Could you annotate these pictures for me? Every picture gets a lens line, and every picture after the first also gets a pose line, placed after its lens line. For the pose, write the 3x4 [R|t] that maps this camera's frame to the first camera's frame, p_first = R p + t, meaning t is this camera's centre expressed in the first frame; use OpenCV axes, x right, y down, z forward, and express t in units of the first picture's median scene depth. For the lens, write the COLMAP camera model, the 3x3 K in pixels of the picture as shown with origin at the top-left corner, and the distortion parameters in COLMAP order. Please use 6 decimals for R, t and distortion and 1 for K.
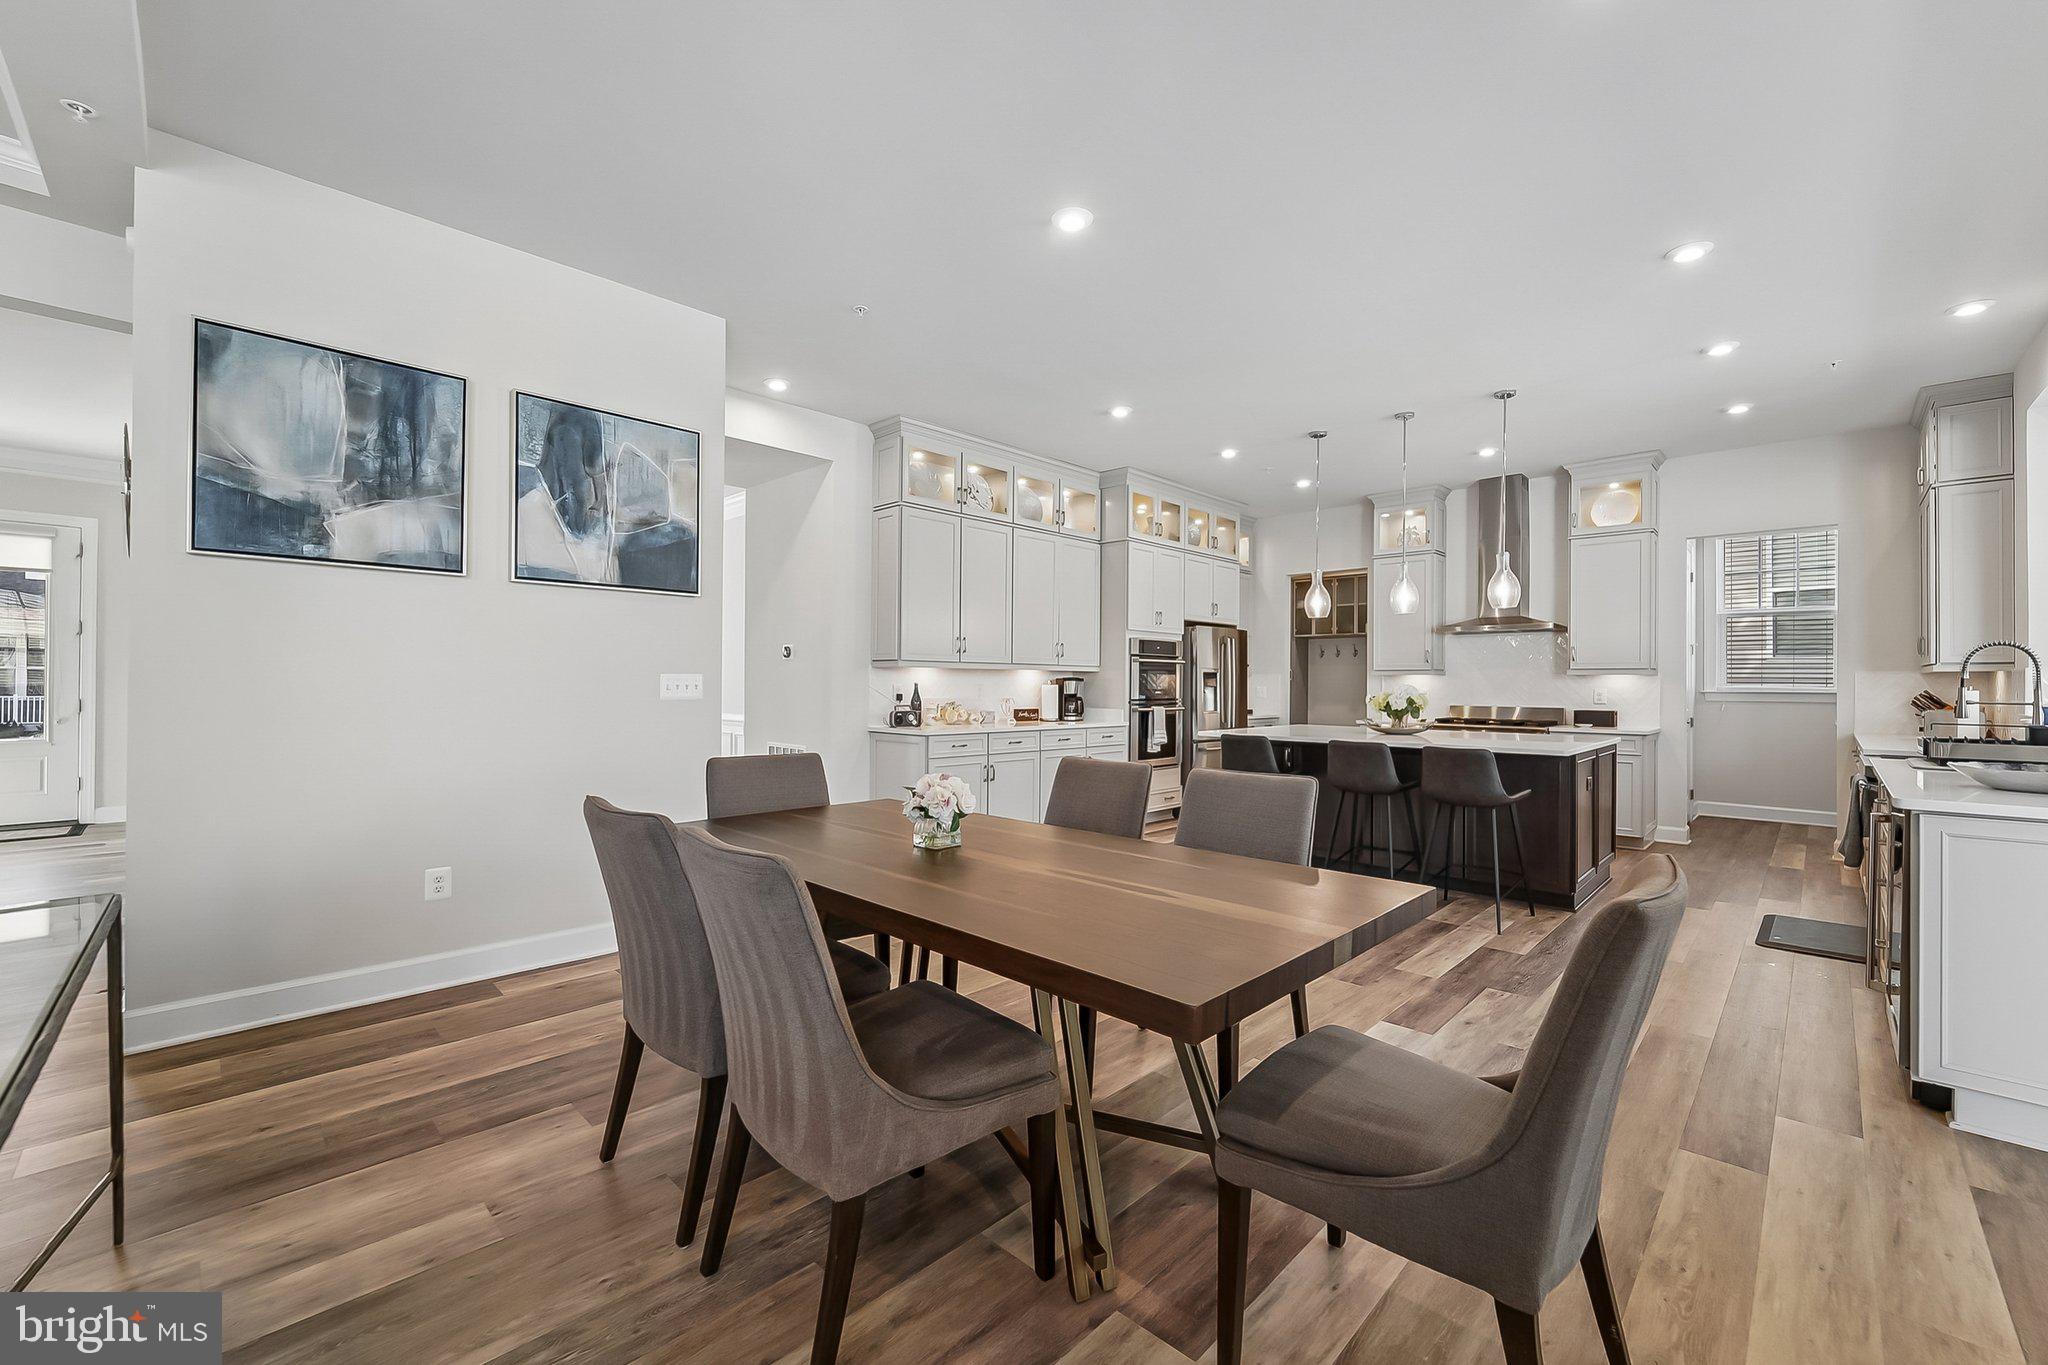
lens RADIAL K [[829.4, 0, 1029.8], [0, 829.4, 696.0], [0, 0, 1]] dist [-0.010336, 0.000039]
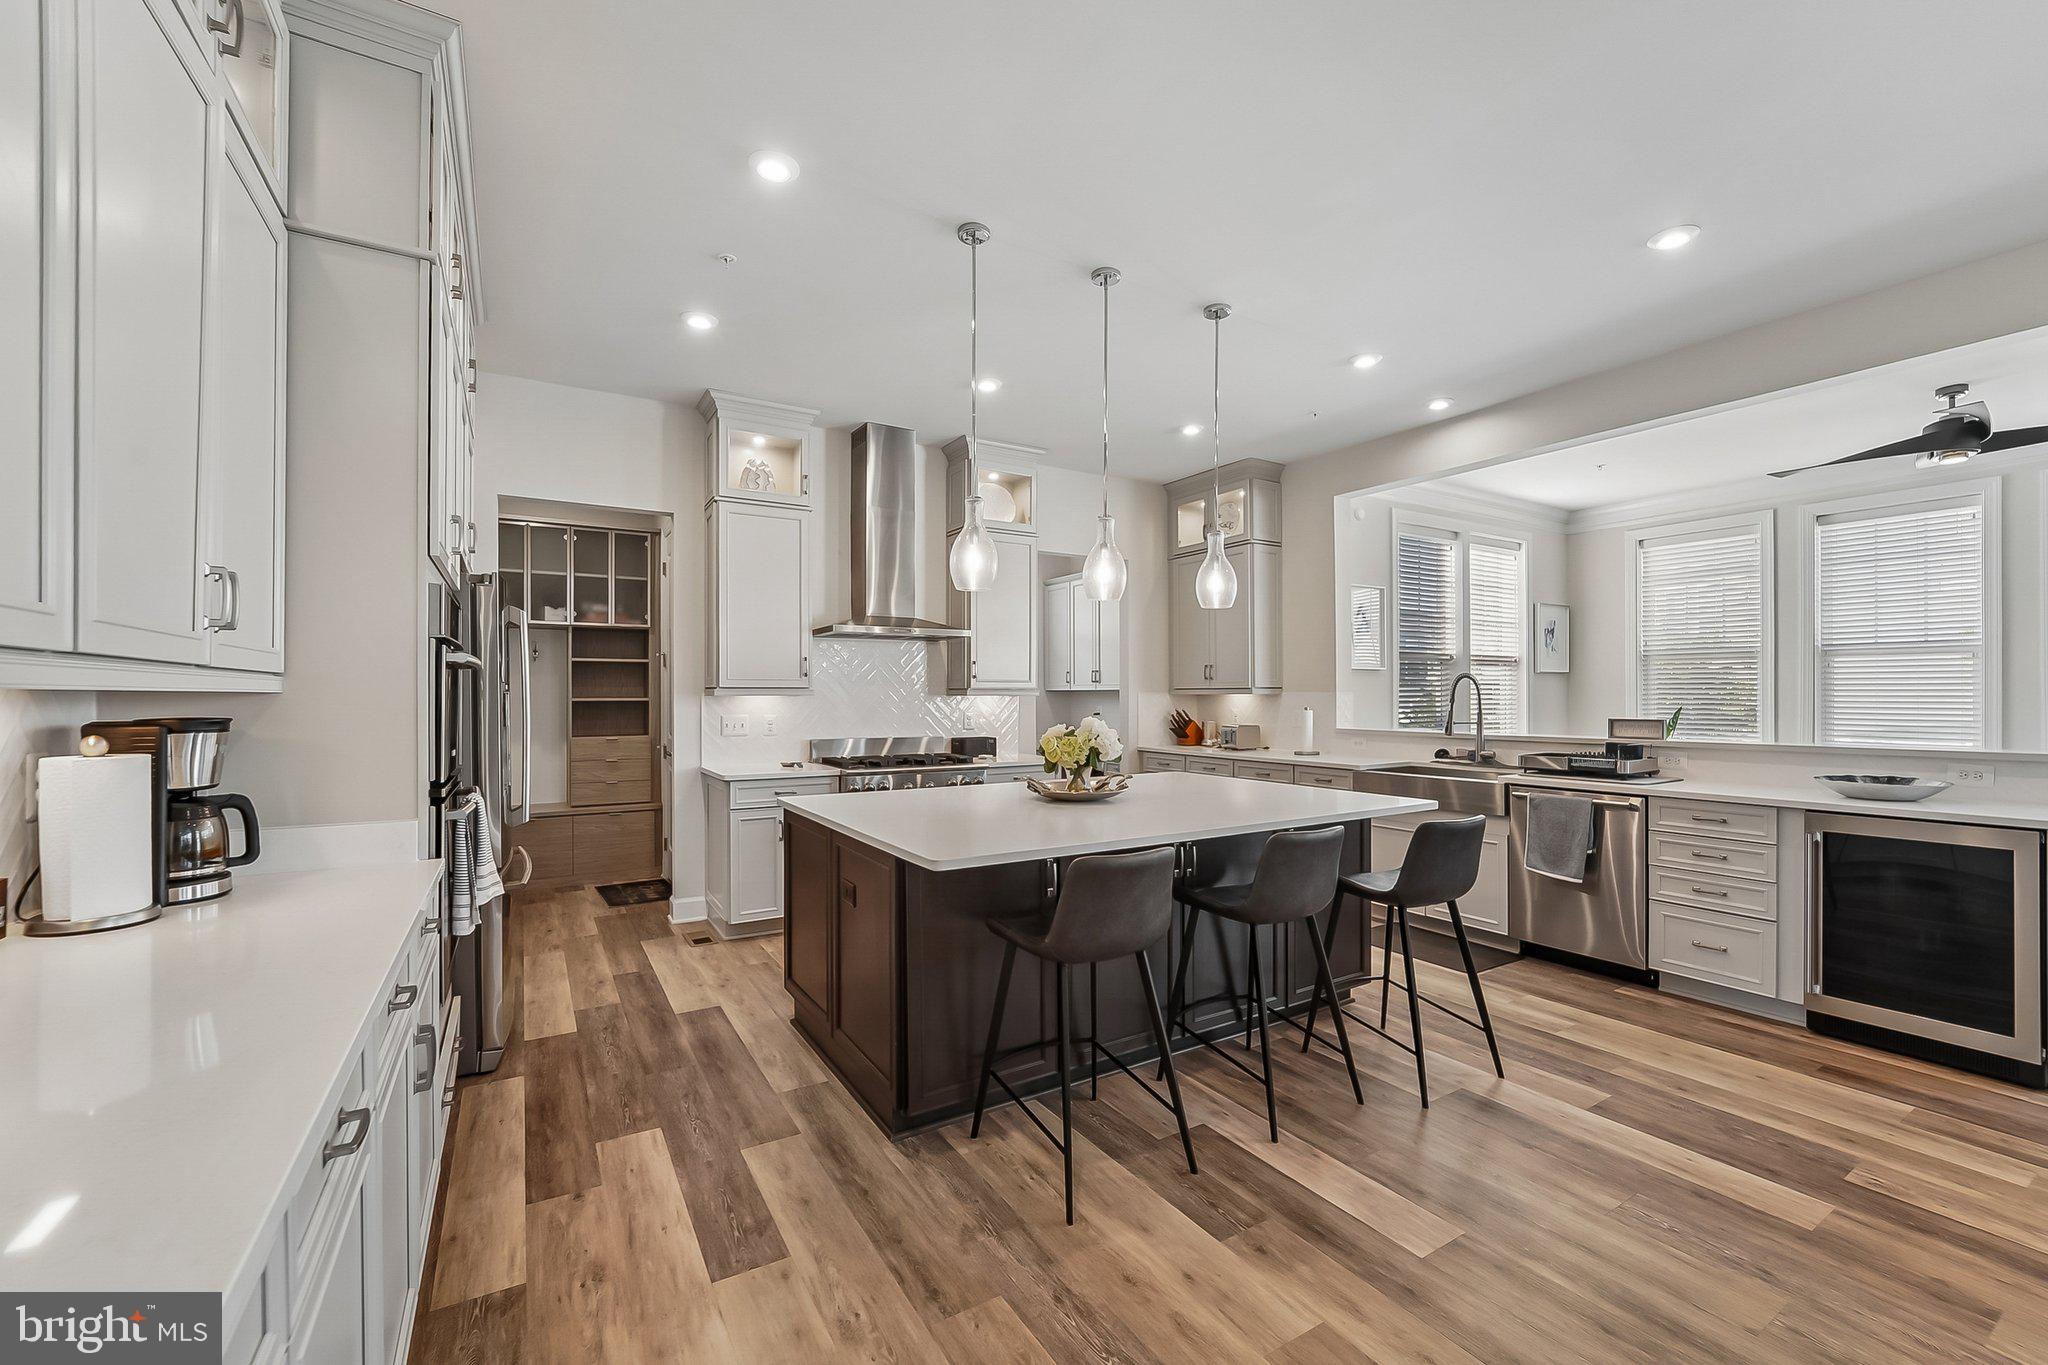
lens RADIAL K [[839.2, 0, 1025.4], [0, 839.2, 690.5], [0, 0, 1]] dist [0.005670, 0.000057]
pose [[0.244728, -0.002279, 0.969589, -0.149808], [0.019123, 0.999814, -0.002476, -0.029051], [-0.969403, 0.019147, 0.244726, 0.816343]]
